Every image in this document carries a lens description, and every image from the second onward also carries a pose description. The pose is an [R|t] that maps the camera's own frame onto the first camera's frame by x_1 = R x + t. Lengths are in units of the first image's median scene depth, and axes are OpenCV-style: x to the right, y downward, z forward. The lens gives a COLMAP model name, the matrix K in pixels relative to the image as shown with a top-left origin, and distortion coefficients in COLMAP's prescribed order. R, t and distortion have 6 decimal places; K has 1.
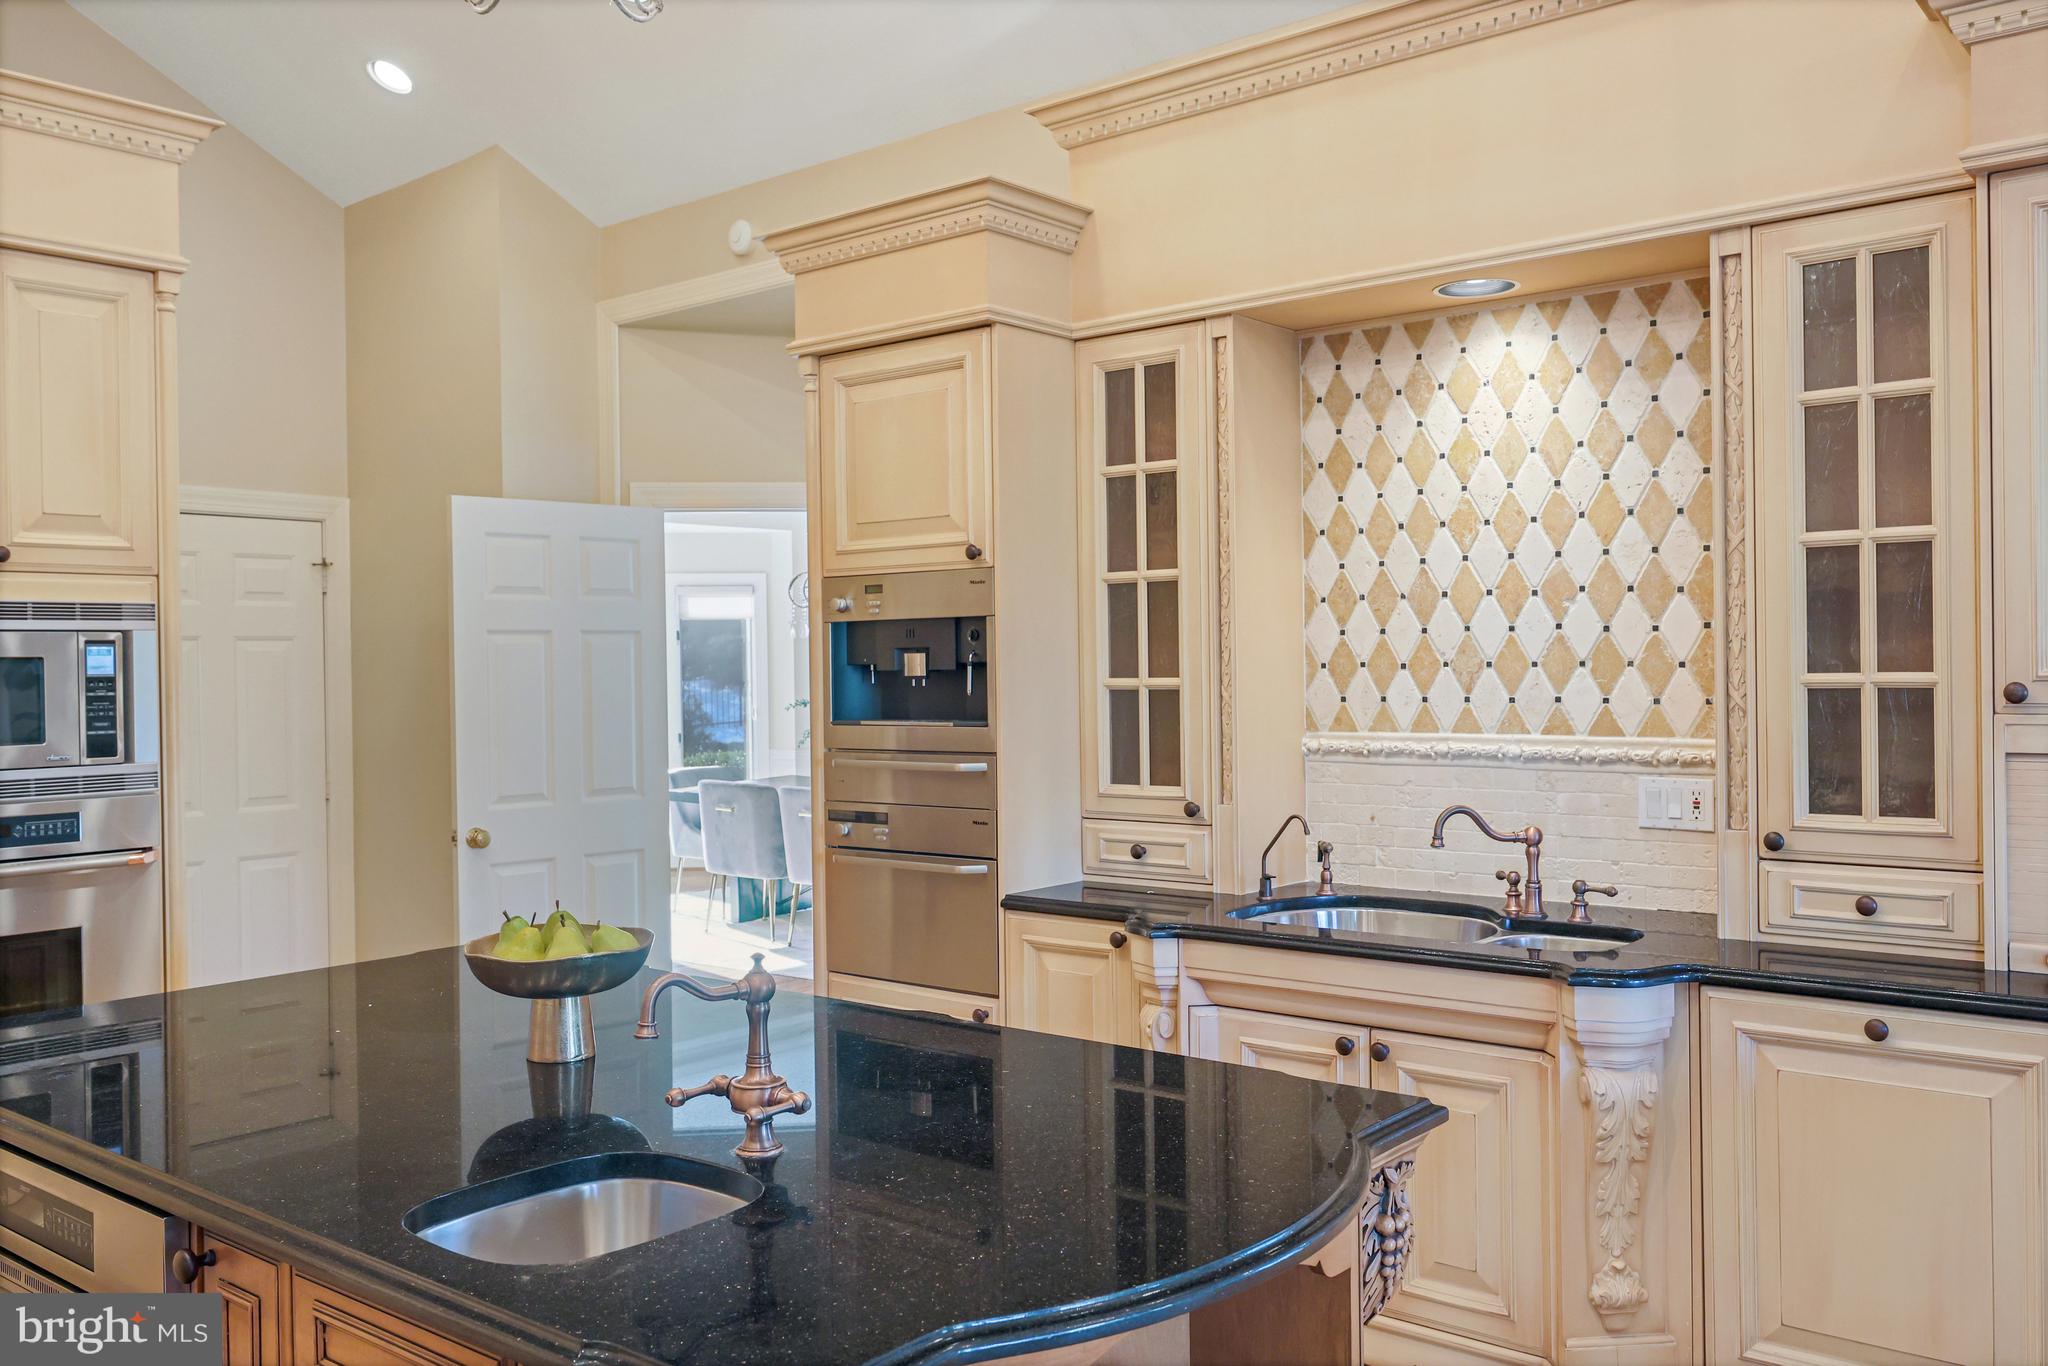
lens RADIAL K [[1681.0, 0, 1027.1], [0, 1681.0, 680.9], [0, 0, 1]] dist [-0.006813, -0.000678]
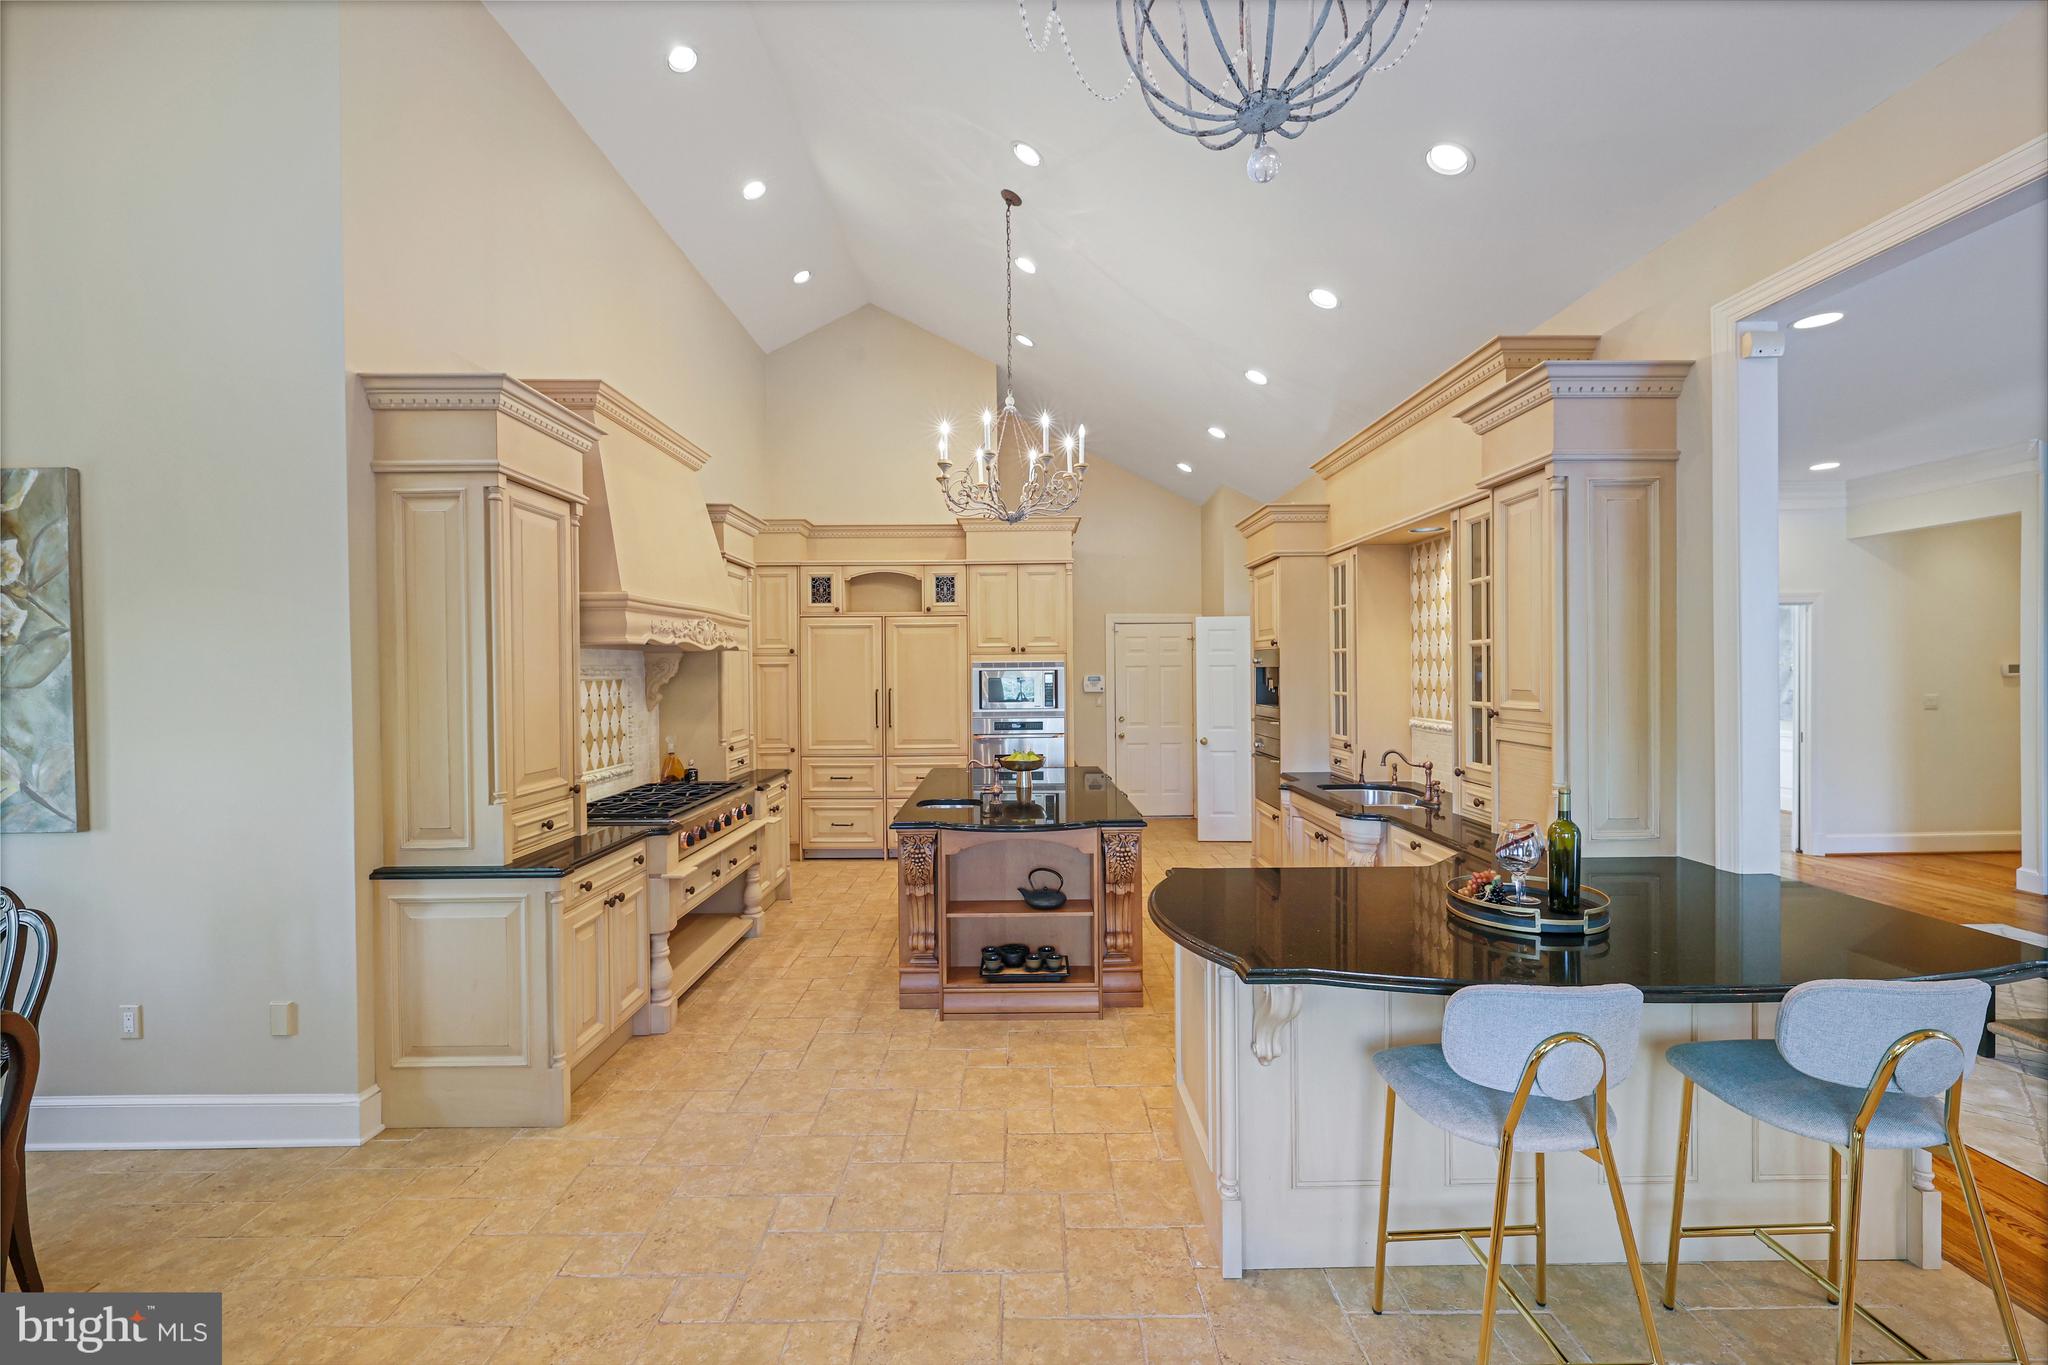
lens RADIAL K [[880.3, 0, 1028.0], [0, 880.3, 676.3], [0, 0, 1]] dist [0.002520, 0.000244]
pose [[0.638603, 0.015339, -0.769383, 0.806754], [-0.008832, 0.999882, 0.012603, -0.038151], [0.769486, -0.001253, 0.638663, -0.193818]]
